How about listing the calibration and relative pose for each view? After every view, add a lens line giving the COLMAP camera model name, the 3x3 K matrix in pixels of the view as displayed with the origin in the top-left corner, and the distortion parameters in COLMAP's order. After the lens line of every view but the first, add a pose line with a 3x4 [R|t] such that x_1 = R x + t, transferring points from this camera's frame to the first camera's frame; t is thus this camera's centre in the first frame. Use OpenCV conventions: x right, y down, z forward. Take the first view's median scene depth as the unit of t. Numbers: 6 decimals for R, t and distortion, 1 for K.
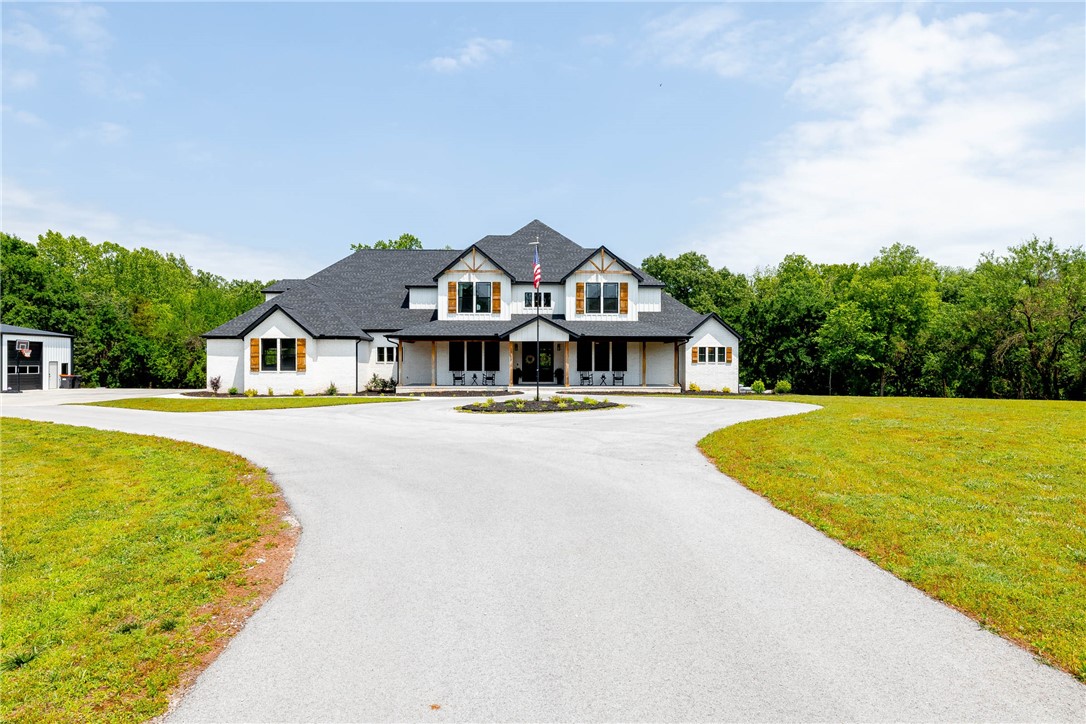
lens RADIAL K [[694.0, 0, 542.9], [0, 694.0, 365.1], [0, 0, 1]] dist [0.000709, -0.000473]
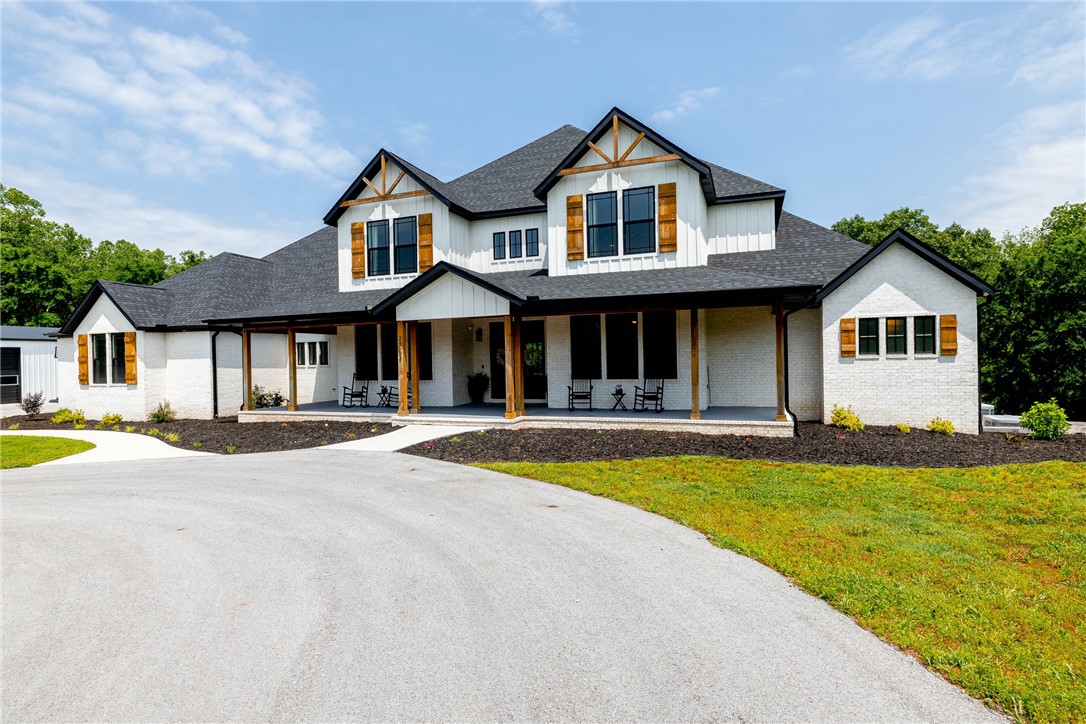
lens RADIAL K [[563.6, 0, 543.0], [0, 563.6, 362.0], [0, 0, 1]] dist [-0.000063, 0.001231]
pose [[0.926013, -0.017469, -0.377088, 0.178411], [0.018610, 0.999827, -0.000617, -0.003592], [0.377033, -0.006447, 0.926177, 0.627620]]
